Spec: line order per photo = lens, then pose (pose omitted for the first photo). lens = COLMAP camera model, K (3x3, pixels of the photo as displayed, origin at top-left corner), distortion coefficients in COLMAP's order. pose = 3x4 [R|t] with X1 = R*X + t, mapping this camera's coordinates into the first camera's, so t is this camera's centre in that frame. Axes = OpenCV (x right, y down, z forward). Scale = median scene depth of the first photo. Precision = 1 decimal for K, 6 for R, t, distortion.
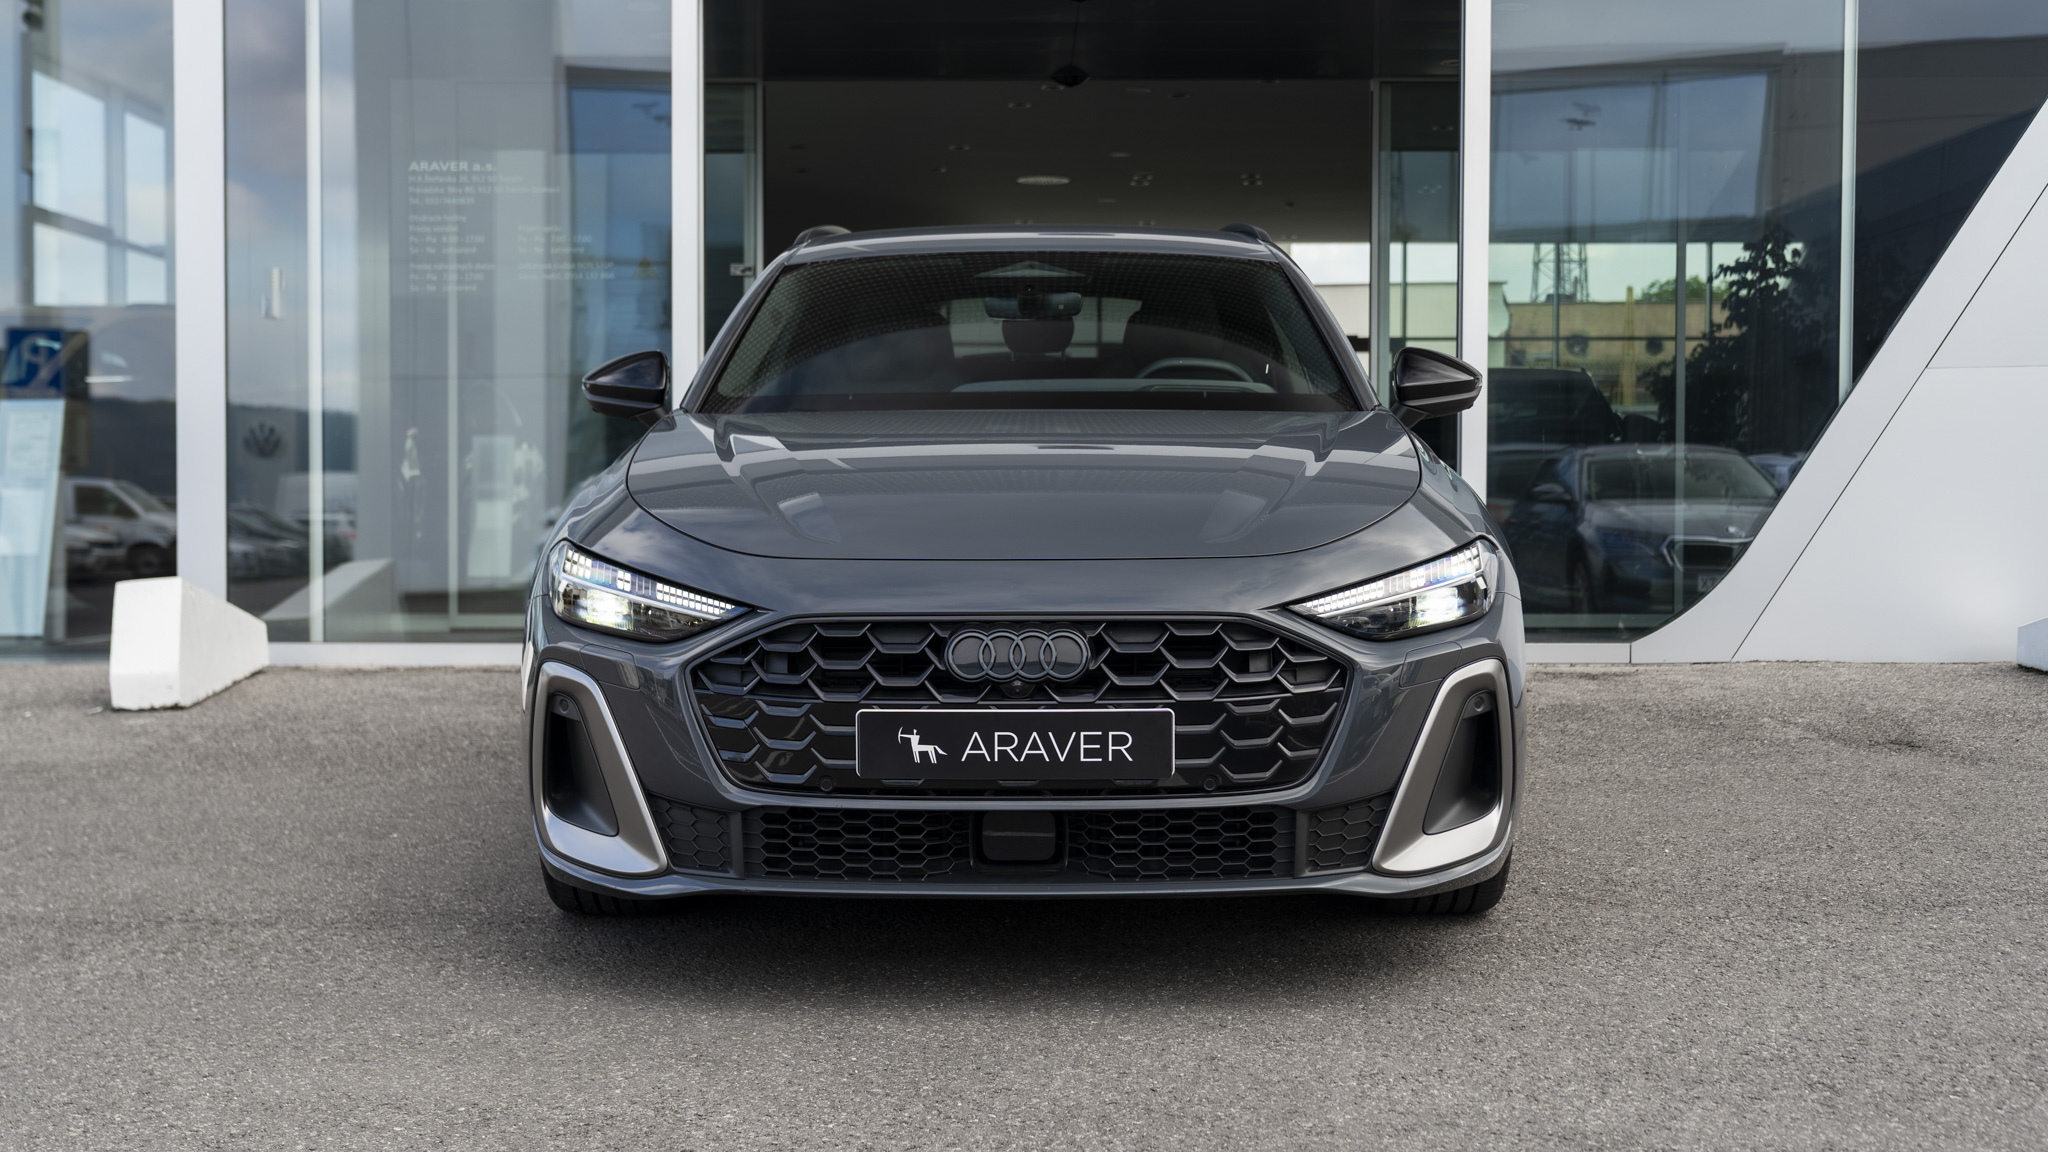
lens RADIAL K [[2599.4, 0, 1020.2], [0, 2599.4, 576.8], [0, 0, 1]] dist [0.010907, 0.000000]
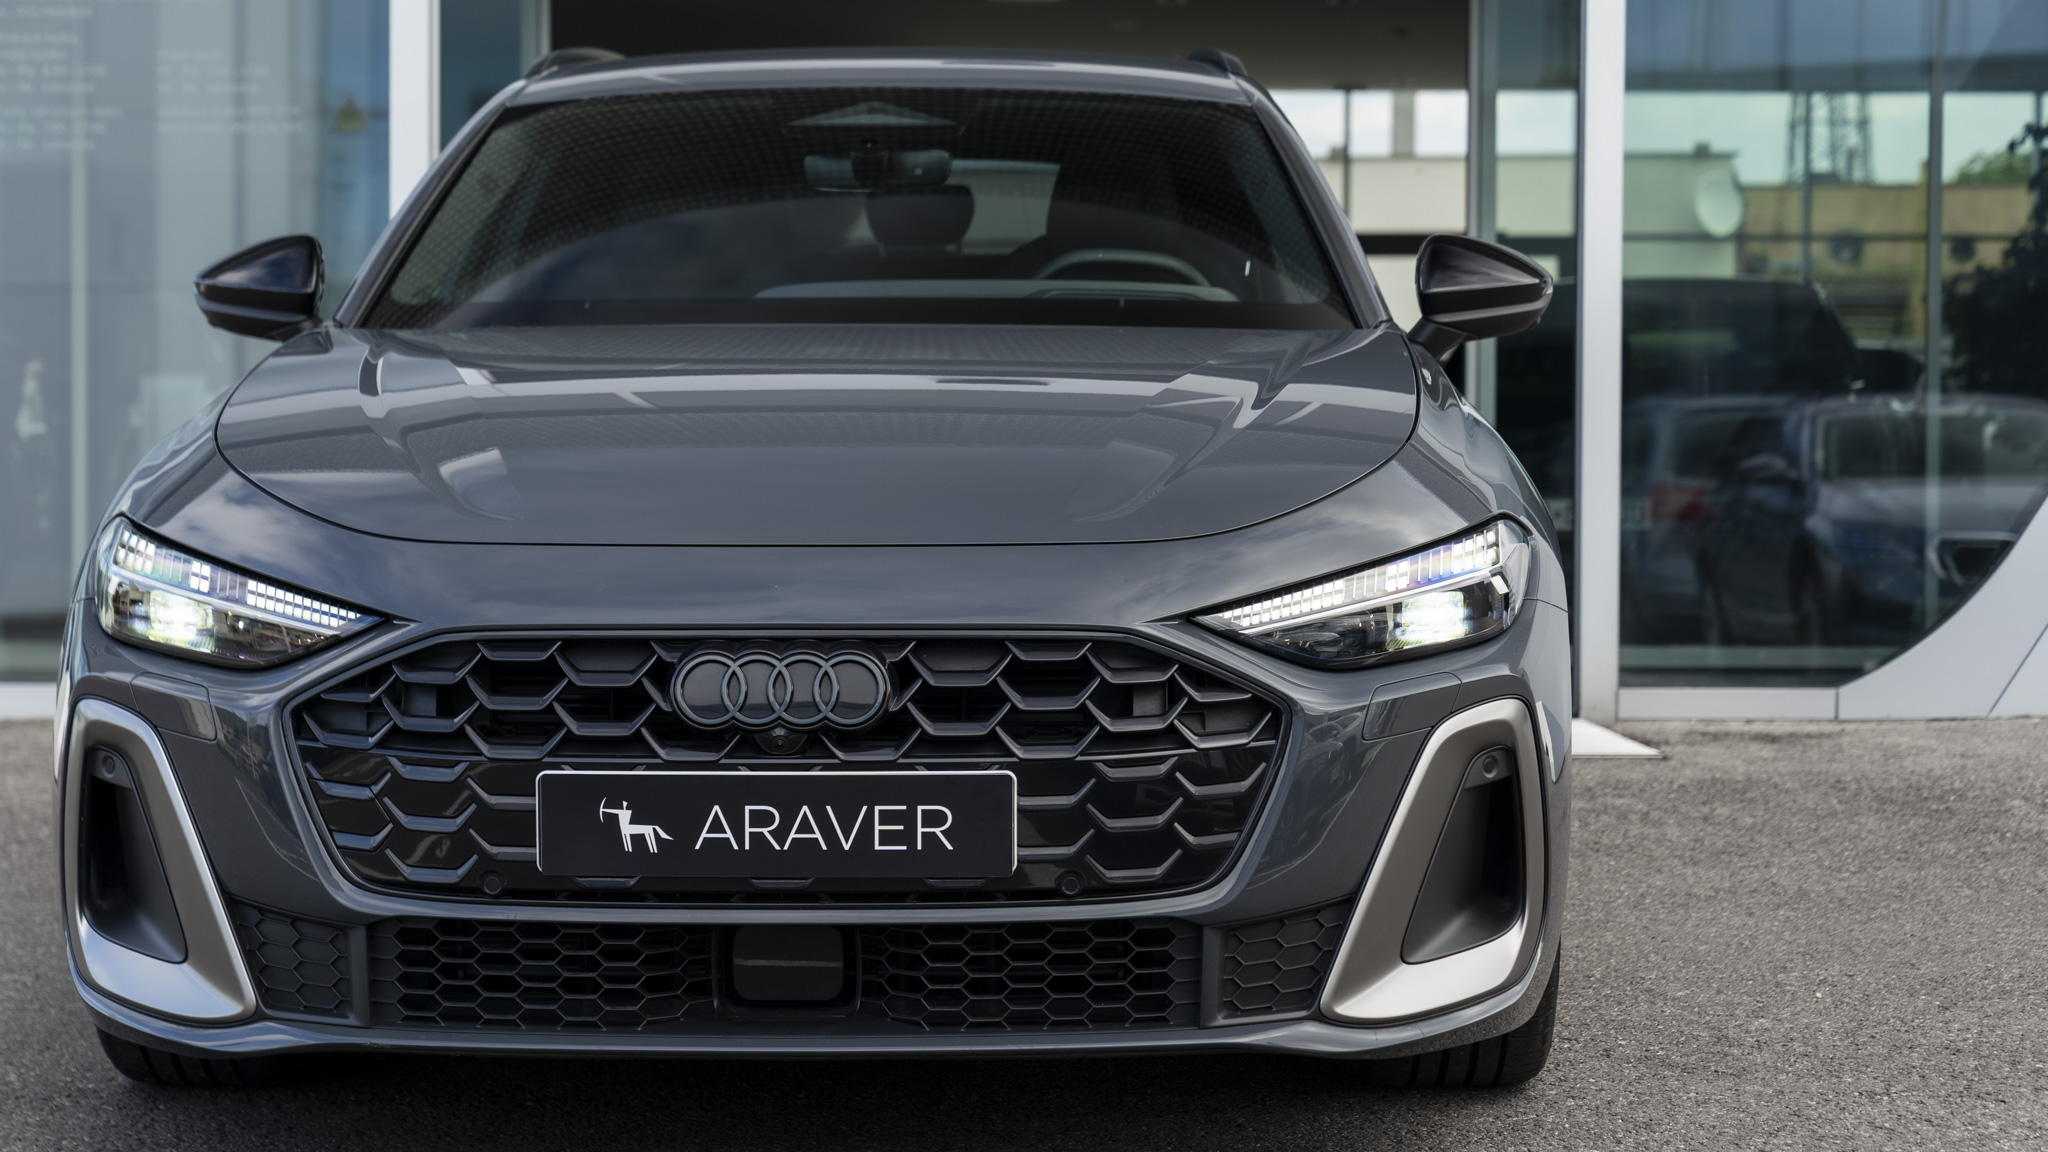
lens RADIAL K [[3936.5, 0, 1041.5], [0, 3936.5, 564.2], [0, 0, 1]] dist [0.010851, 0.000000]
pose [[0.999954, 0.003740, 0.008832, 0.037933], [-0.003669, 0.999961, -0.008092, 0.004143], [-0.008861, 0.008059, 0.999928, -0.001864]]
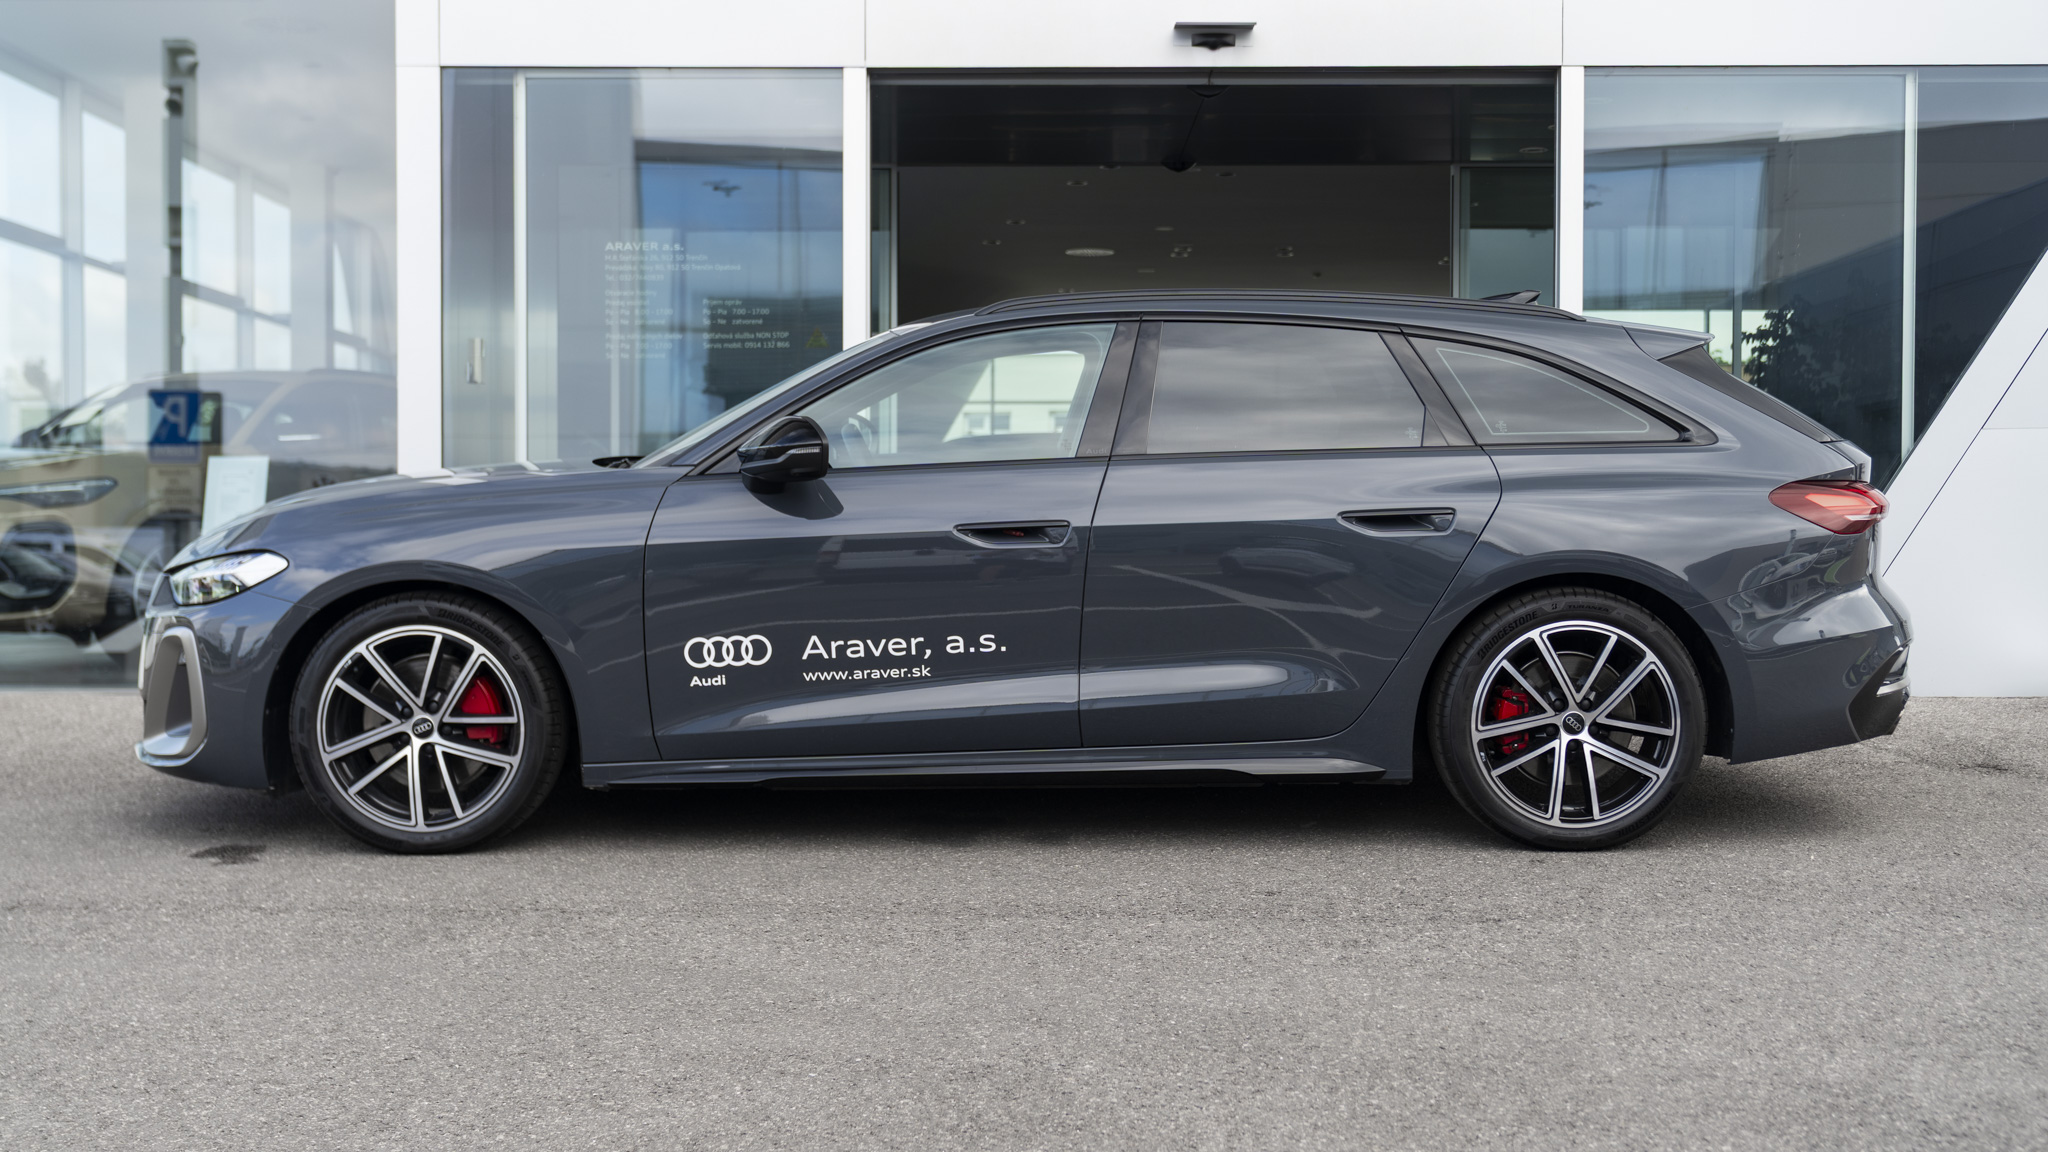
lens RADIAL K [[2437.8, 0, 994.1], [0, 2437.8, 644.1], [0, 0, 1]] dist [0.004426, 0.000000]
pose [[0.999805, 0.002095, -0.019651, -0.079328], [-0.001928, 0.999962, 0.008506, 0.004242], [0.019668, -0.008466, 0.999771, -0.060337]]
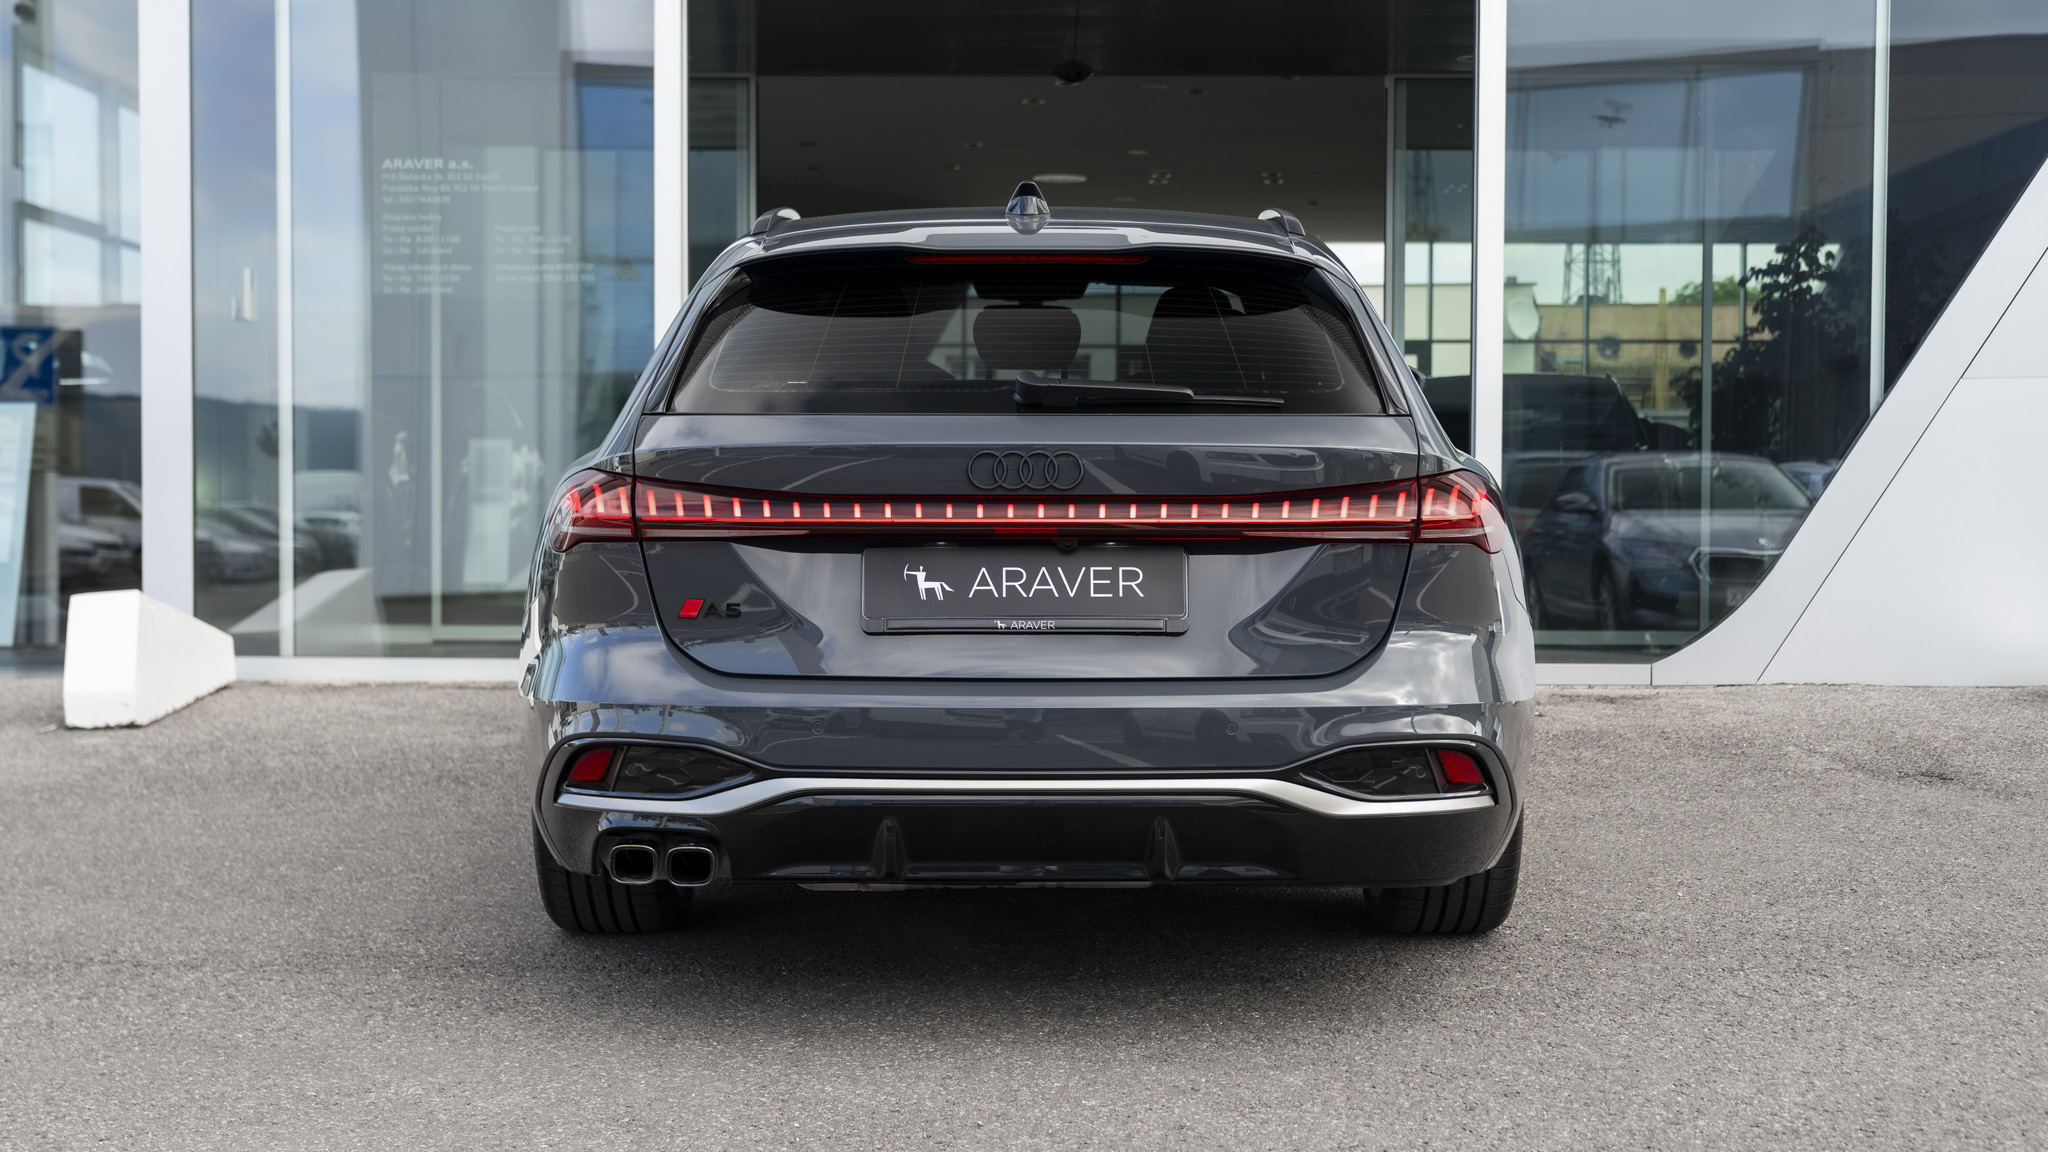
lens RADIAL K [[2650.4, 0, 1004.6], [0, 2650.4, 581.3], [0, 0, 1]] dist [0.006108, 0.000000]
pose [[0.999910, 0.004211, -0.012732, 0.014222], [-0.004214, 0.999991, -0.000210, -0.006169], [0.012731, 0.000264, 0.999919, 0.032901]]
